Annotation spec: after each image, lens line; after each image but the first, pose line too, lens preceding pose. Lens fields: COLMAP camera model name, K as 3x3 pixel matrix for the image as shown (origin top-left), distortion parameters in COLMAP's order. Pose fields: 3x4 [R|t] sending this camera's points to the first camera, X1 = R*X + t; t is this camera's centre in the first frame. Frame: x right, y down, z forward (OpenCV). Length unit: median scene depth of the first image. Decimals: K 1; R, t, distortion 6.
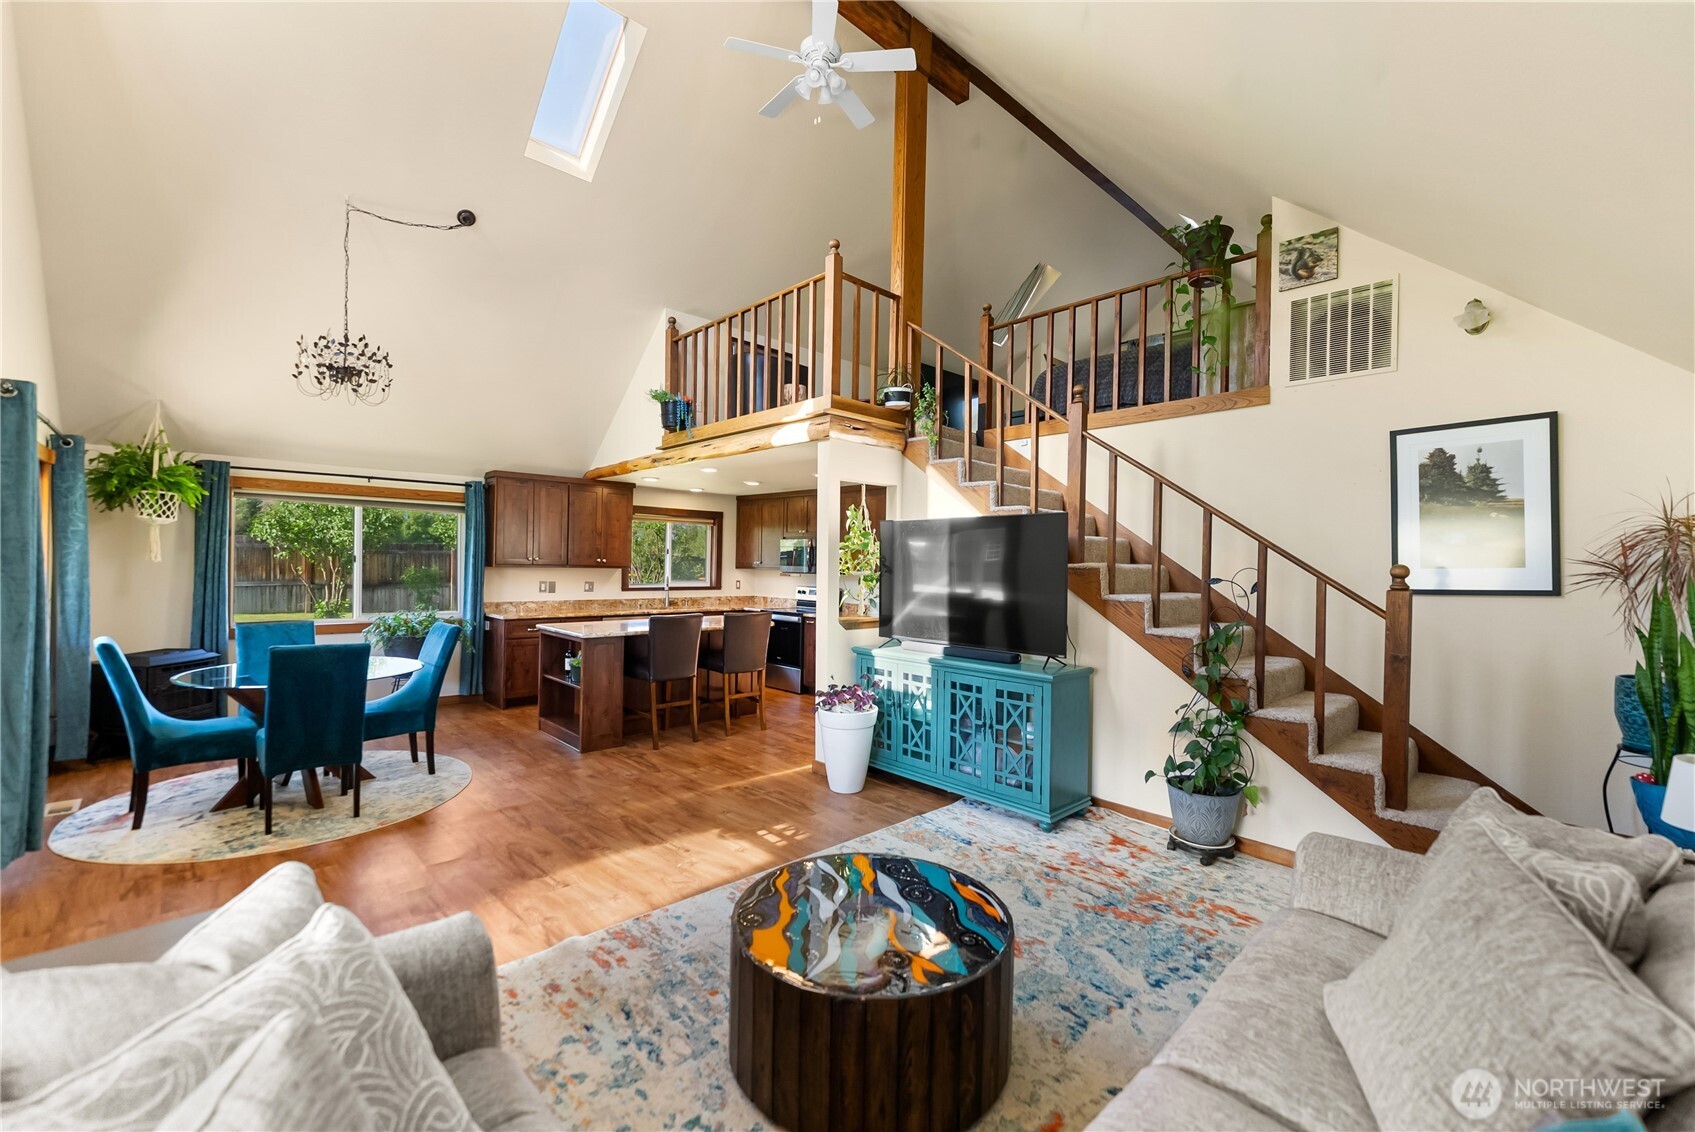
lens RADIAL K [[693.1, 0, 848.8], [0, 693.1, 563.0], [0, 0, 1]] dist [-0.004195, -0.000184]
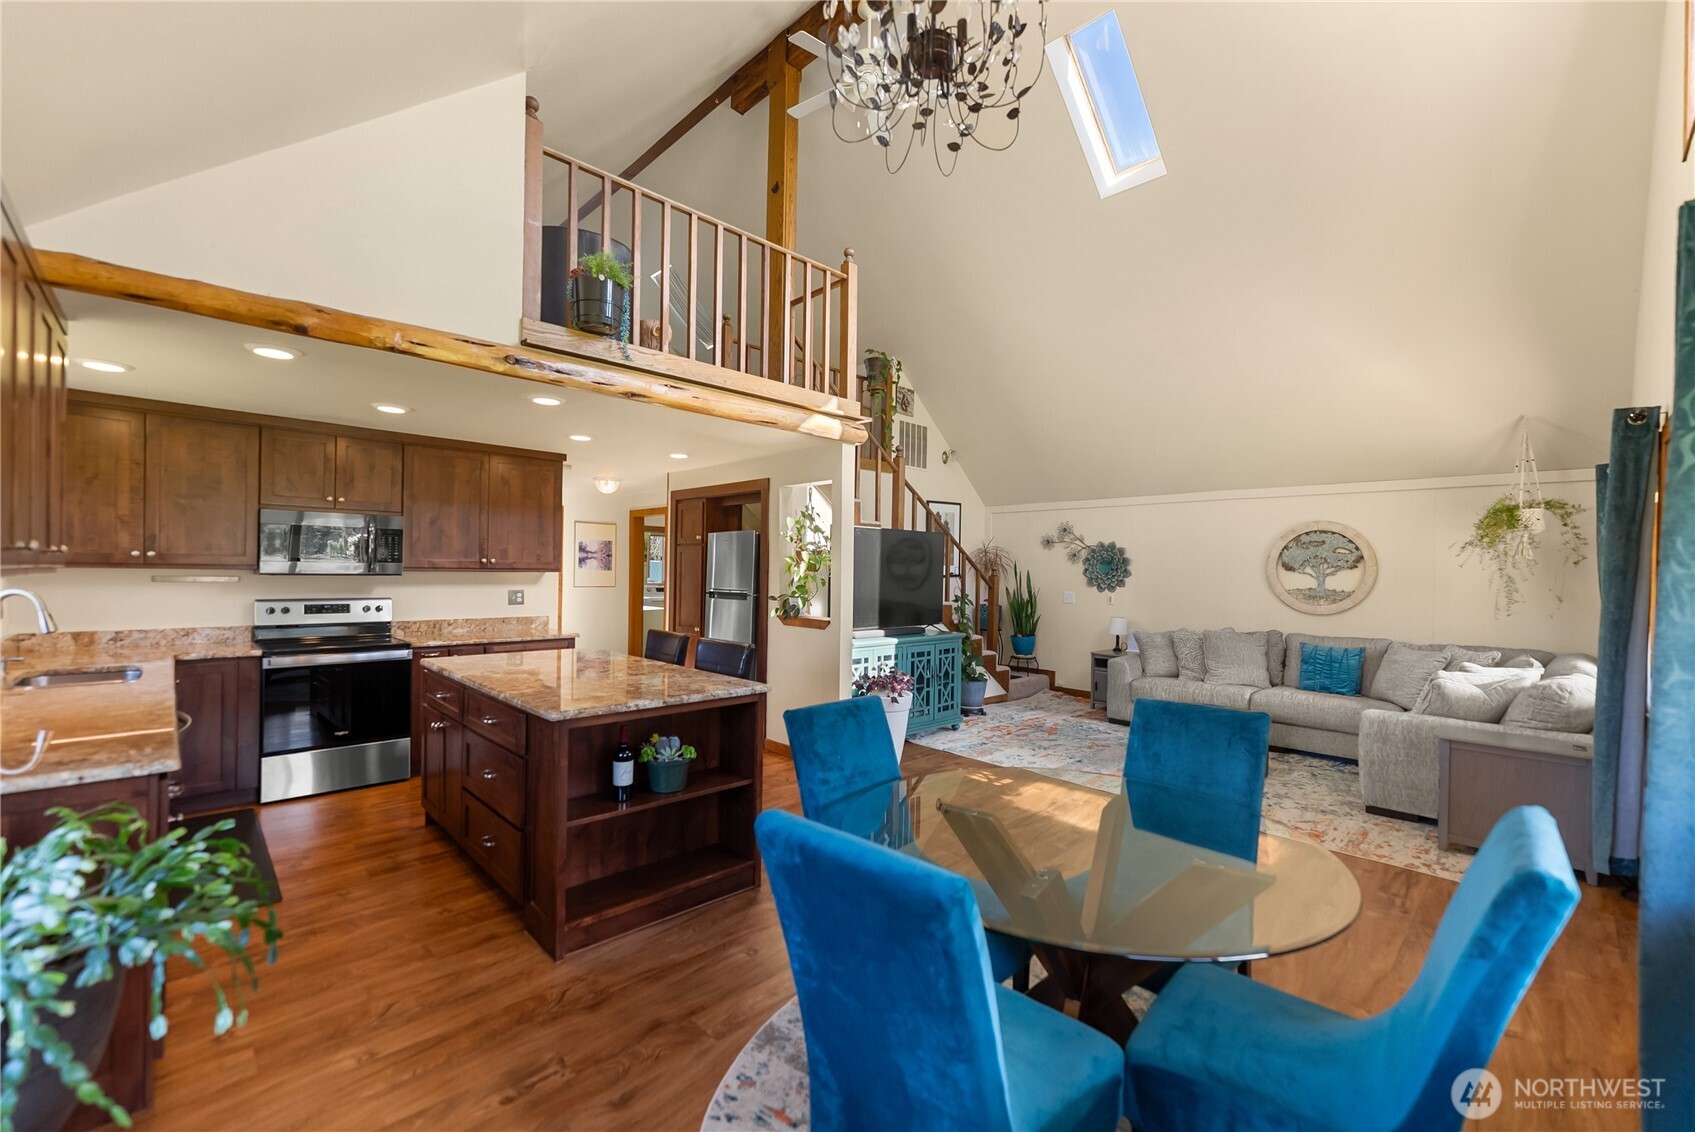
lens RADIAL K [[693.1, 0, 850.6], [0, 693.1, 570.8], [0, 0, 1]] dist [-0.004195, -0.000184]
pose [[-0.007857, -0.018414, 0.999800, -0.964015], [-0.016909, 0.999690, 0.018279, -0.008500], [-0.999826, -0.016762, -0.008165, 0.916609]]
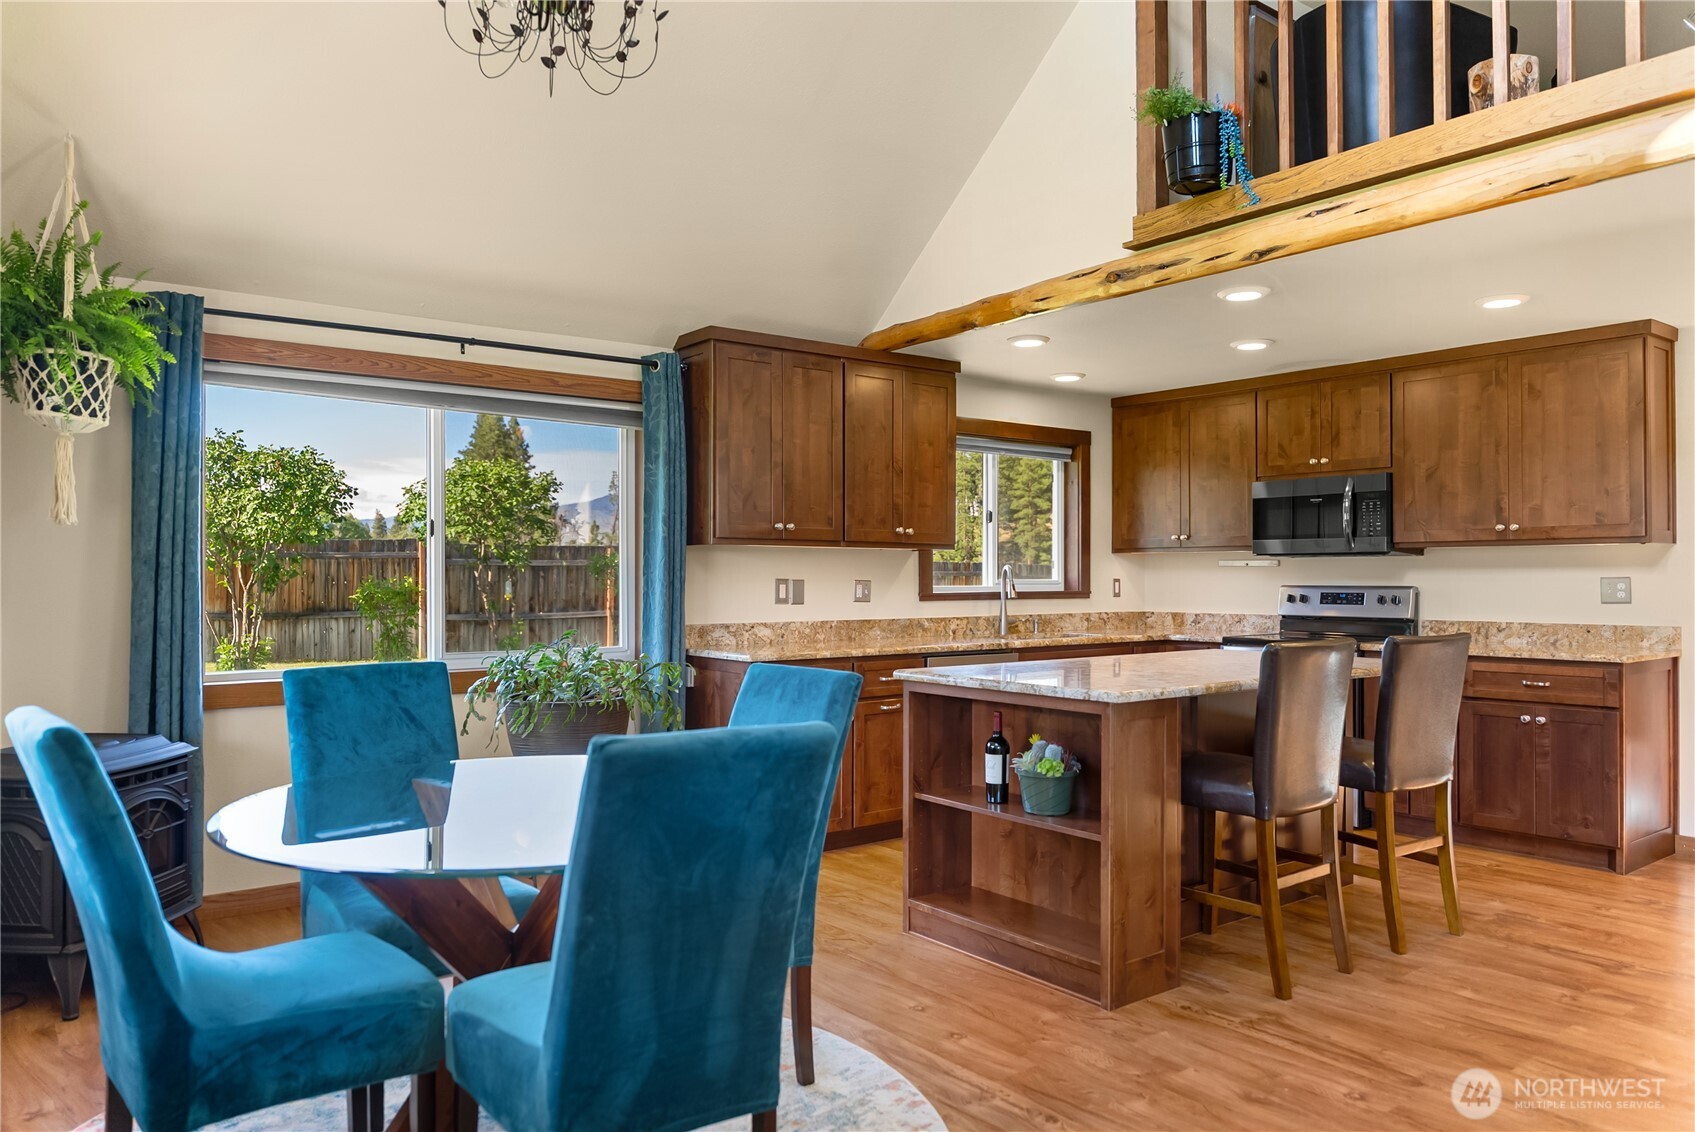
lens RADIAL K [[1162.2, 0, 837.5], [0, 1162.2, 559.8], [0, 0, 1]] dist [-0.018704, 0.005422]
pose [[0.993527, -0.020158, -0.111792, -0.452226], [0.018473, 0.999700, -0.016088, 0.037806], [0.112083, 0.013919, 0.993601, 0.351979]]
